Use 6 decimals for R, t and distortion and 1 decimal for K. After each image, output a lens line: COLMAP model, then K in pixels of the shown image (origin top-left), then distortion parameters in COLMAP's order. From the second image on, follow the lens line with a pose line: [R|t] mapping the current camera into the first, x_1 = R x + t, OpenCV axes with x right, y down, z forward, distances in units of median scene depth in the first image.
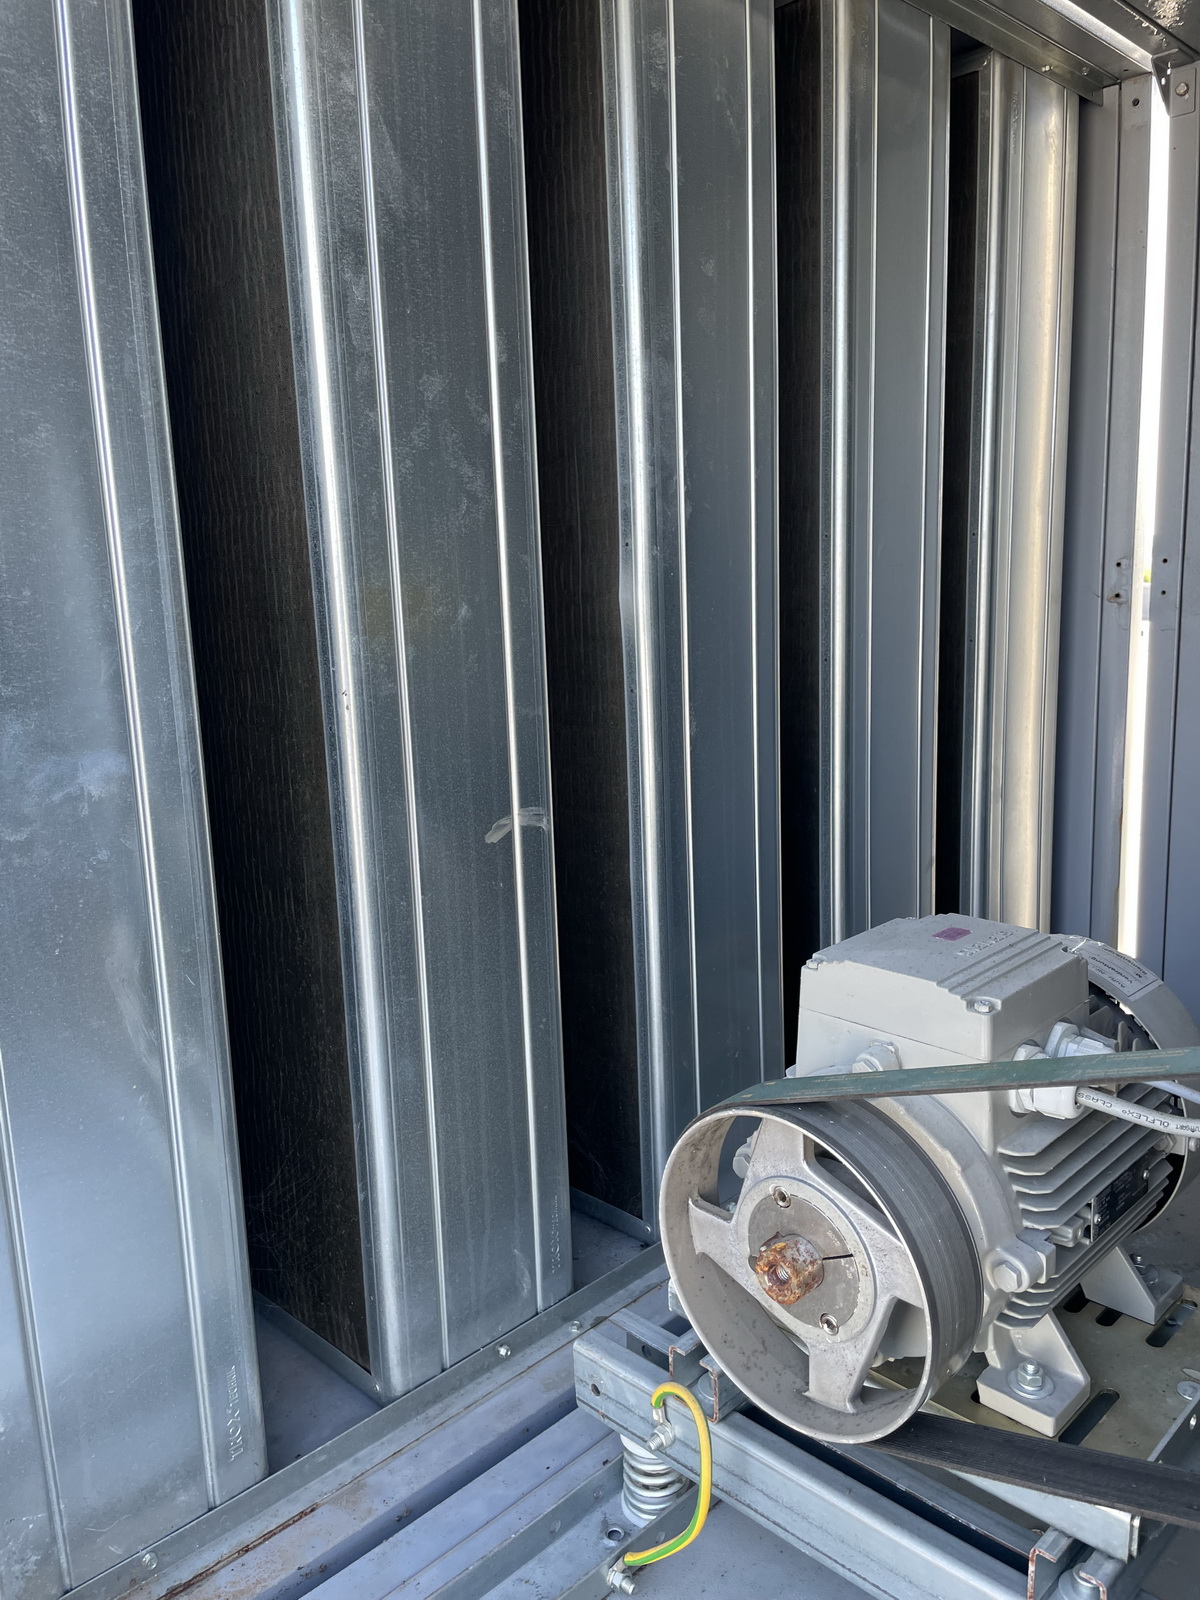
lens RADIAL K [[1245.9, 0, 599.2], [0, 1245.9, 798.2], [0, 0, 1]] dist [0.066938, -0.083828]
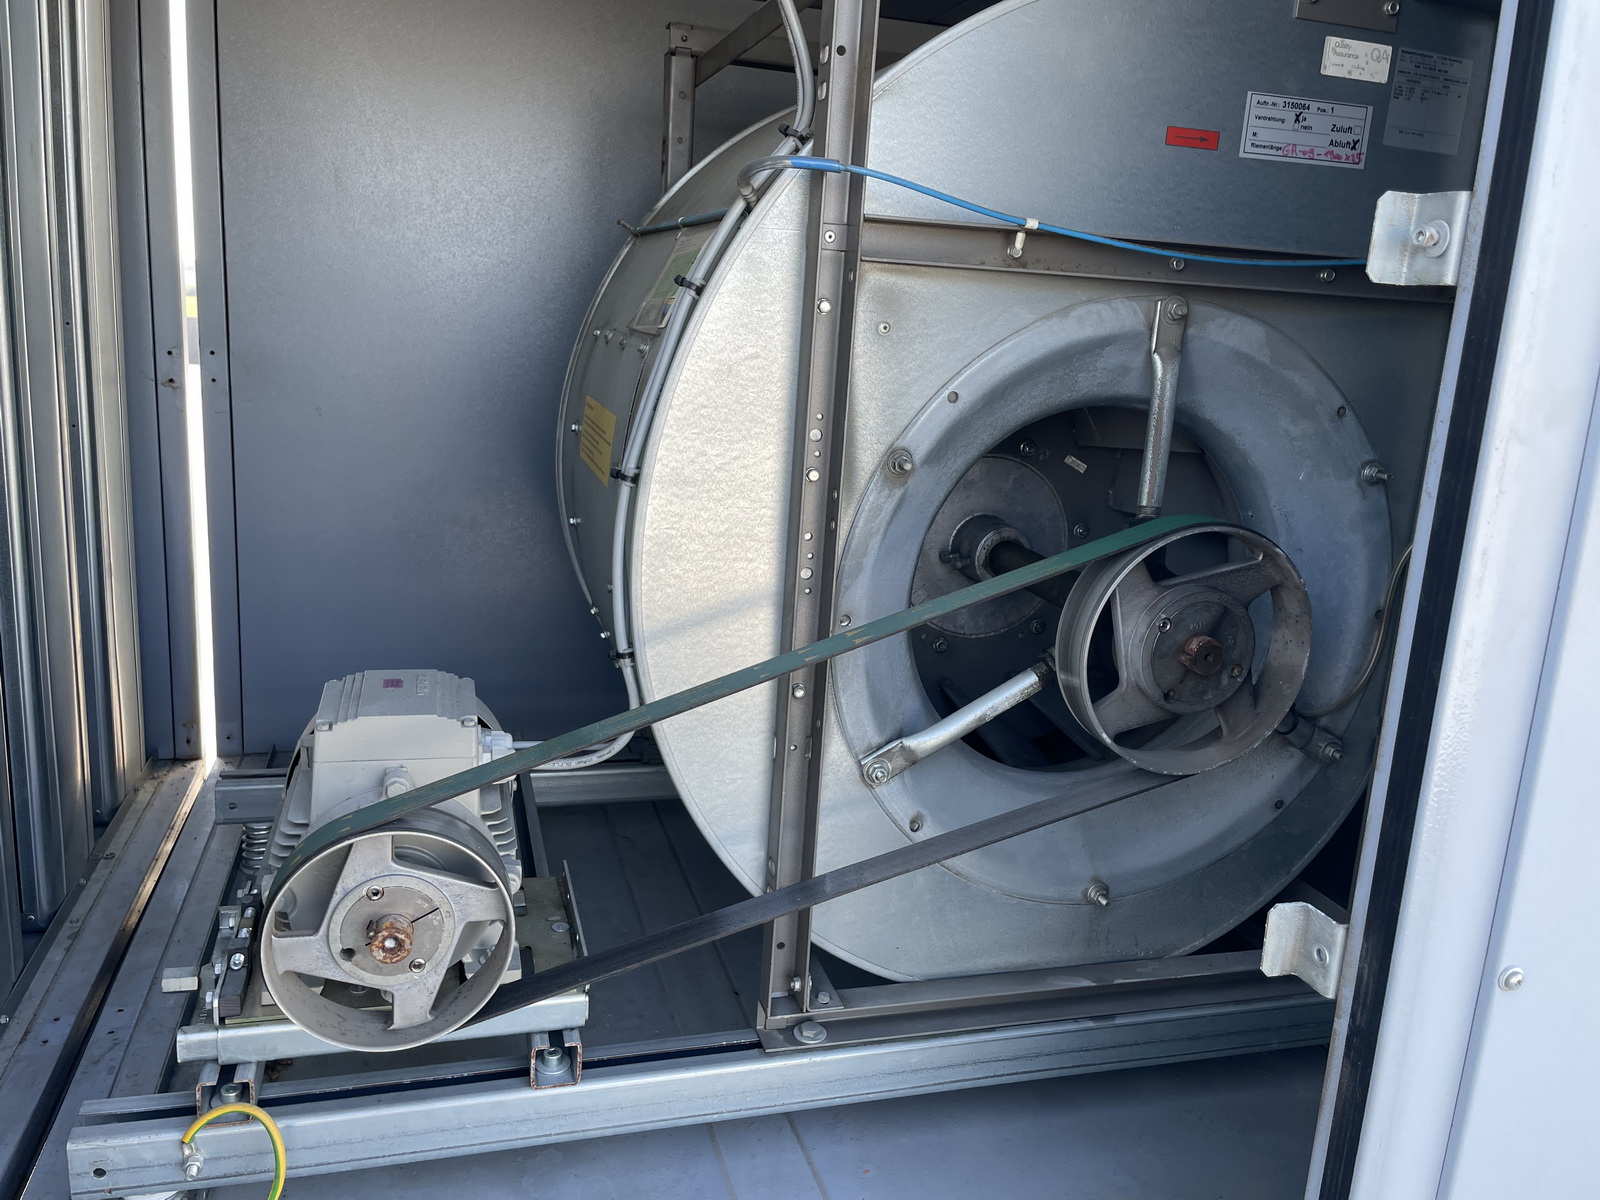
lens RADIAL K [[1245.9, 0, 804.3], [0, 1245.9, 595.6], [0, 0, 1]] dist [0.066938, -0.083828]
pose [[0.484754, -0.136042, 0.864006, -0.761306], [0.086264, 0.990450, 0.107553, -0.108783], [-0.870386, 0.022396, 0.491860, -0.086514]]
